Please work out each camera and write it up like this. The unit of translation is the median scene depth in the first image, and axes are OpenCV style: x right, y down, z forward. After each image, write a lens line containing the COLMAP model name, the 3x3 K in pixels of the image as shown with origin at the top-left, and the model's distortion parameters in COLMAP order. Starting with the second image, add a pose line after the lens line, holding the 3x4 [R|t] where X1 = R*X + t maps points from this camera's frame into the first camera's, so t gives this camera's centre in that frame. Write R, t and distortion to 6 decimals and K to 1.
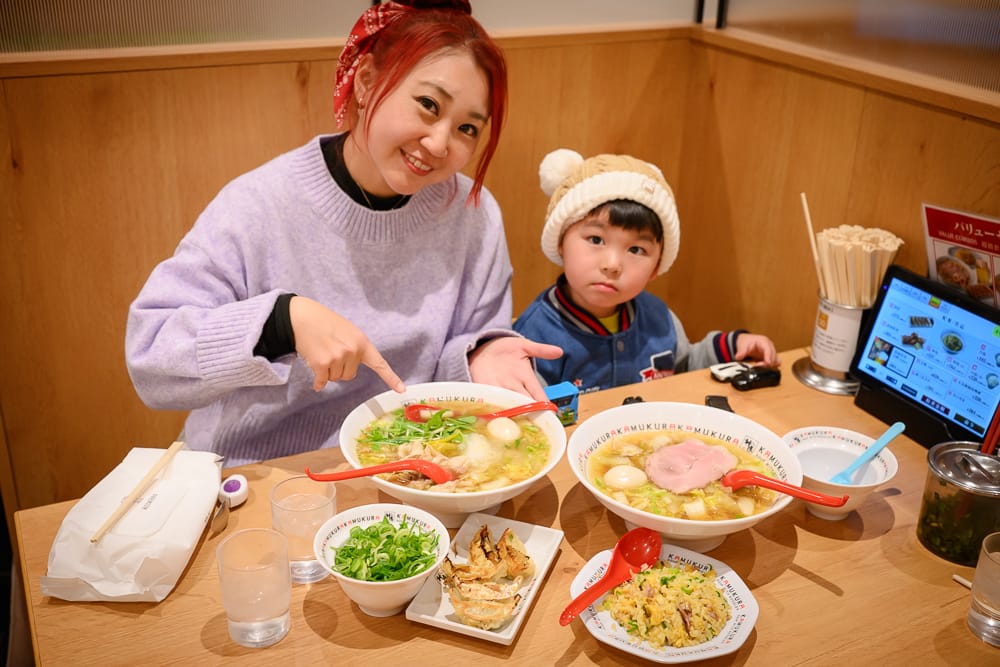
lens RADIAL K [[1069.9, 0, 500.7], [0, 1069.9, 333.4], [0, 0, 1]] dist [-0.002137, 0.000000]
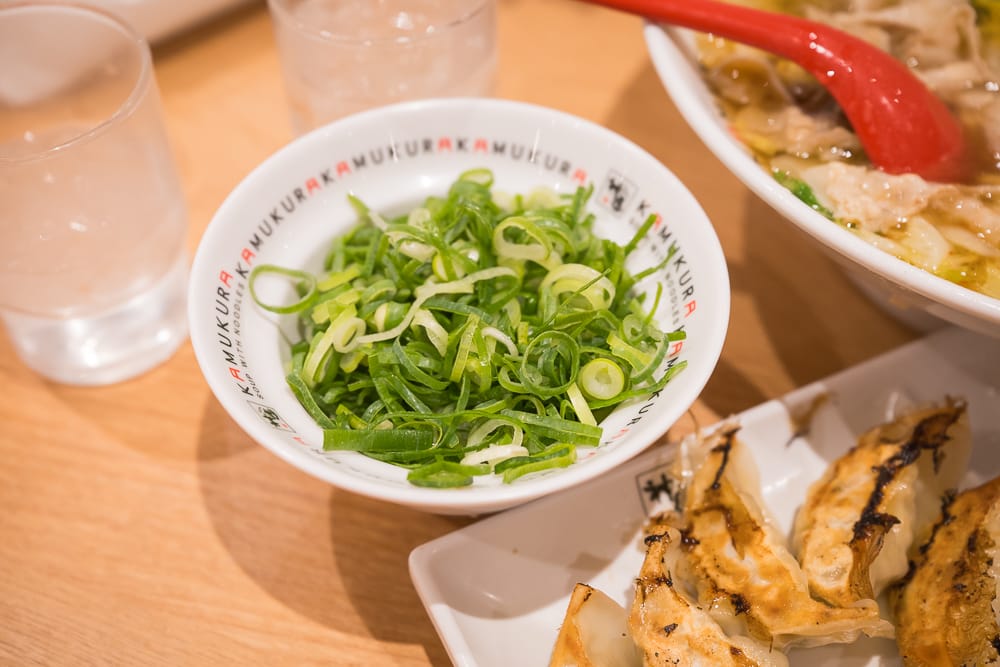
lens RADIAL K [[1249.3, 0, 500.2], [0, 1249.3, 333.3], [0, 0, 1]] dist [-0.005325, 0.000000]
pose [[0.697753, 0.524316, -0.488091, 0.045118], [-0.269854, 0.823566, 0.498917, 0.054087], [0.663565, -0.216407, 0.716135, 0.760795]]
